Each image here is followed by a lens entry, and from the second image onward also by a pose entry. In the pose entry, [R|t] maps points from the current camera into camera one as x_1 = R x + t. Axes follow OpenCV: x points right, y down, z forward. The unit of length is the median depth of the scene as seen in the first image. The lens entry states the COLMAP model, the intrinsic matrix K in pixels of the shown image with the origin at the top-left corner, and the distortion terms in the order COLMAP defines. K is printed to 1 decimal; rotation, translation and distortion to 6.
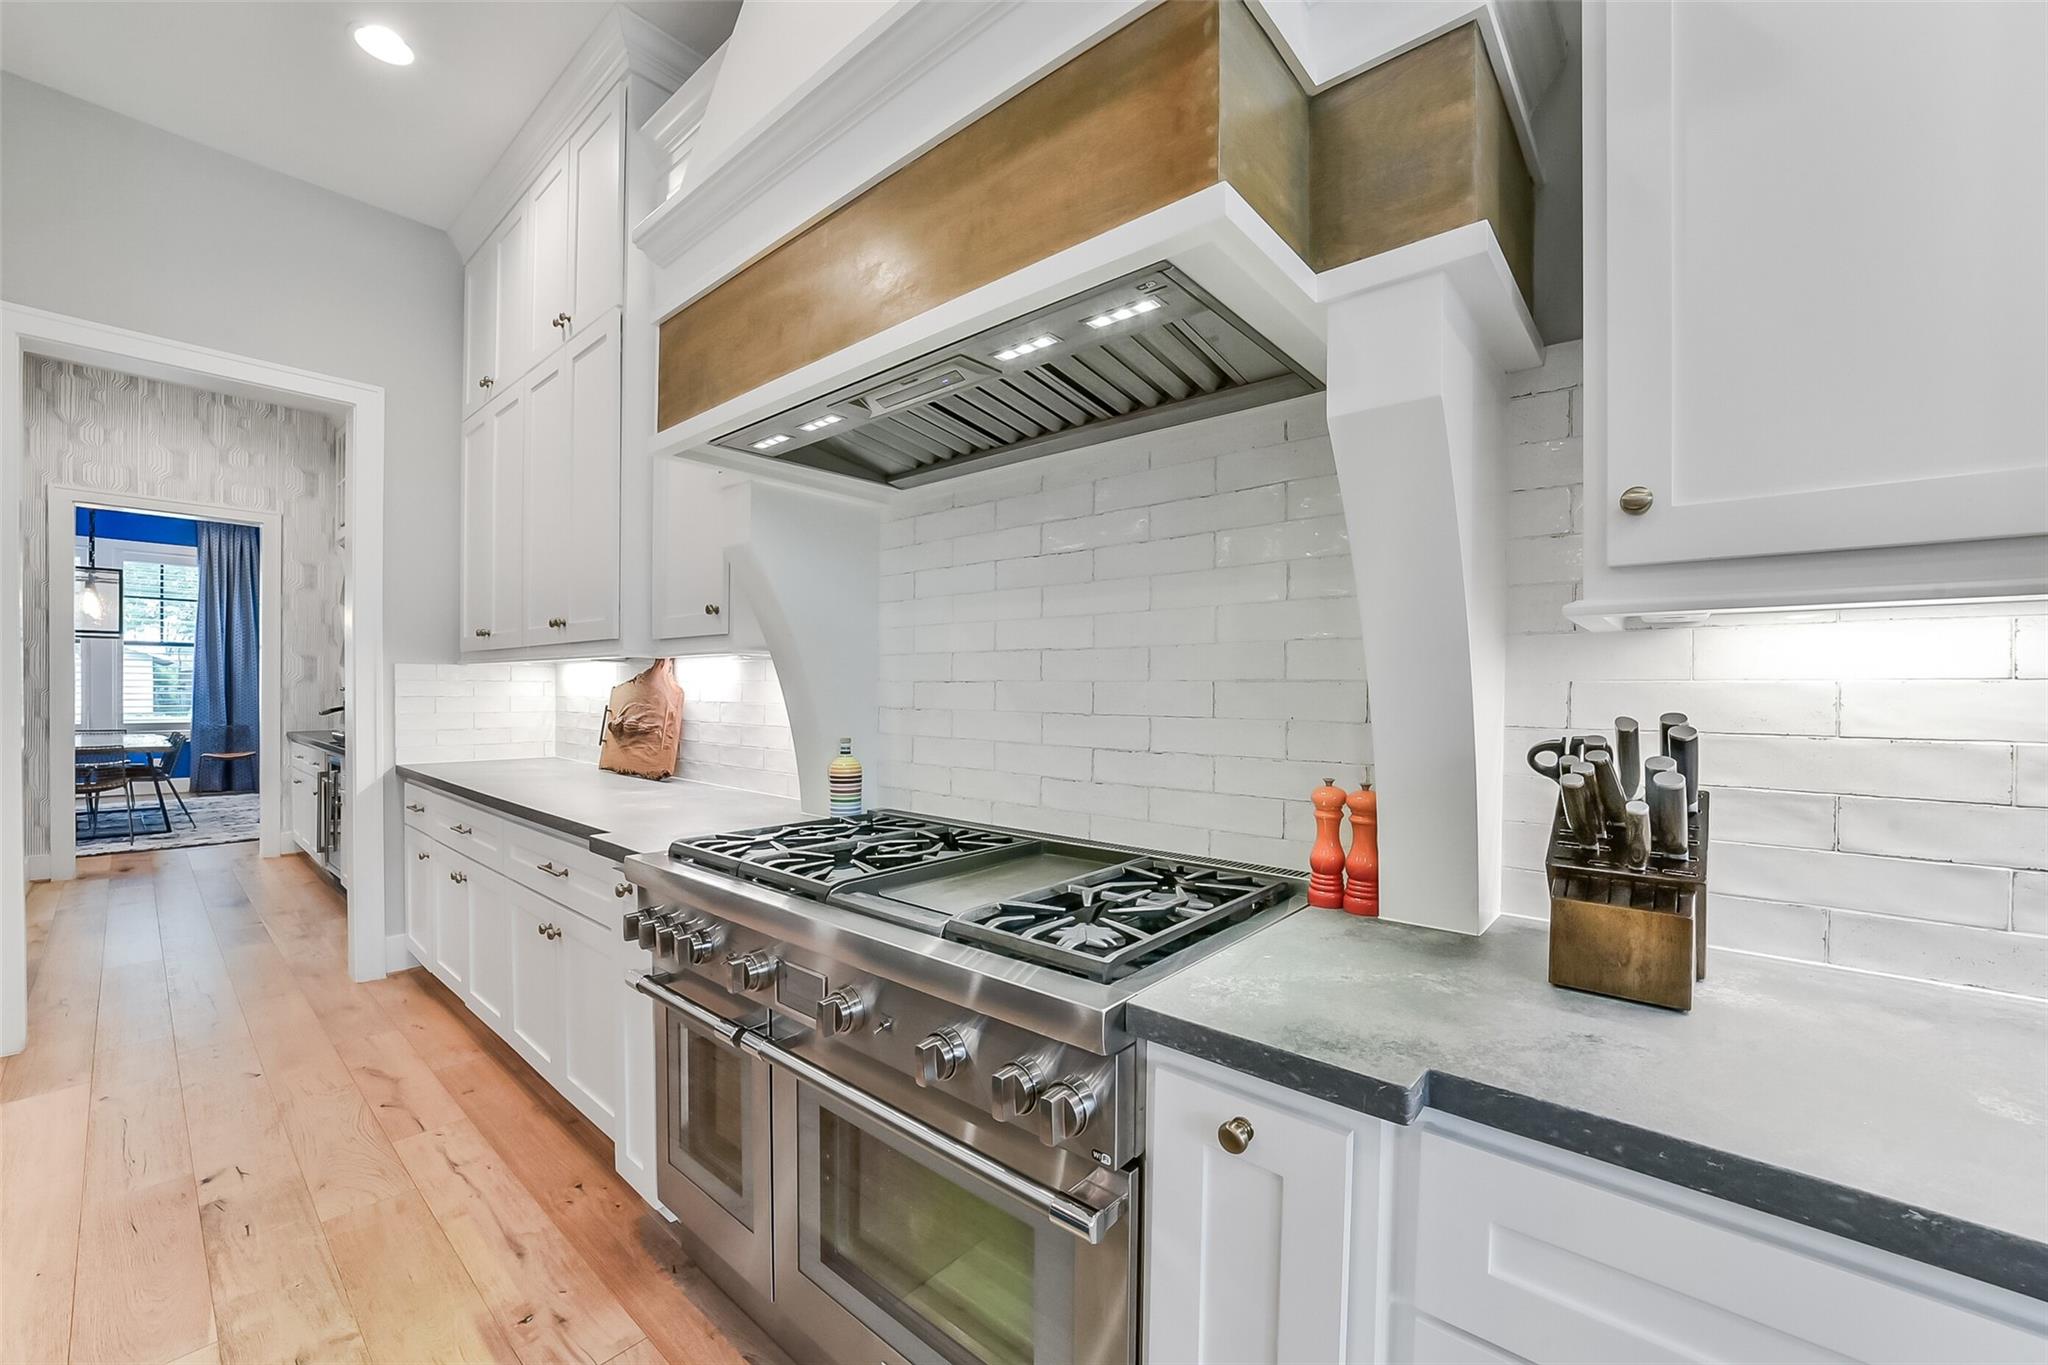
lens RADIAL K [[809.2, 0, 1053.9], [0, 809.2, 692.2], [0, 0, 1]] dist [-0.030252, 0.006688]
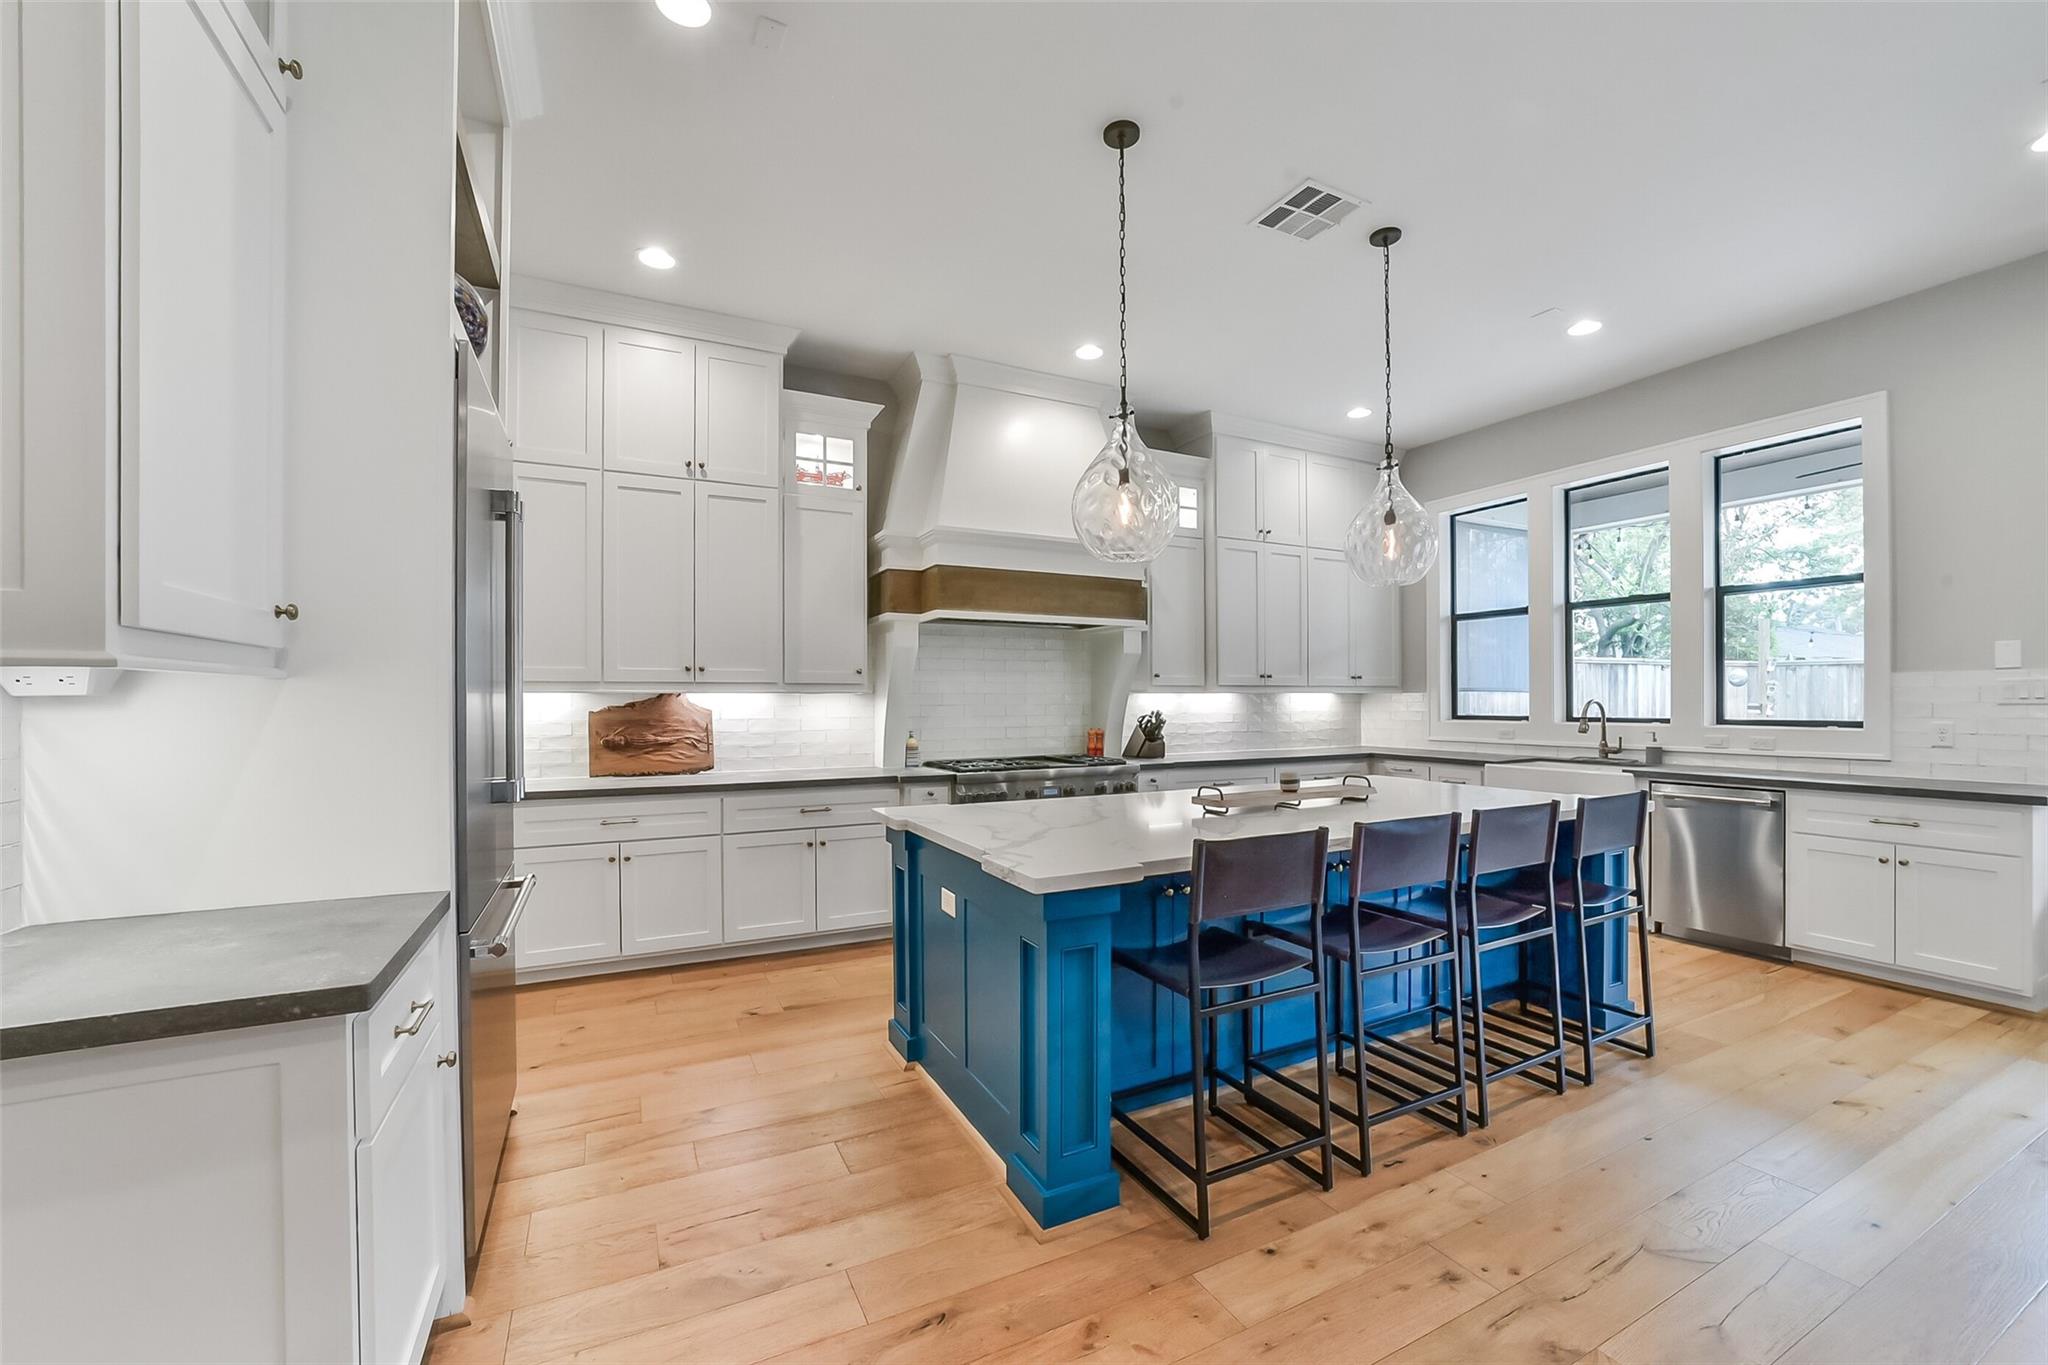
lens RADIAL K [[809.2, 0, 1020.3], [0, 809.2, 700.4], [0, 0, 1]] dist [-0.030252, 0.006688]
pose [[0.382030, -0.003721, 0.924142, -2.769187], [0.010503, 0.999945, -0.000315, -0.031531], [-0.924090, 0.009826, 0.382048, -0.200792]]
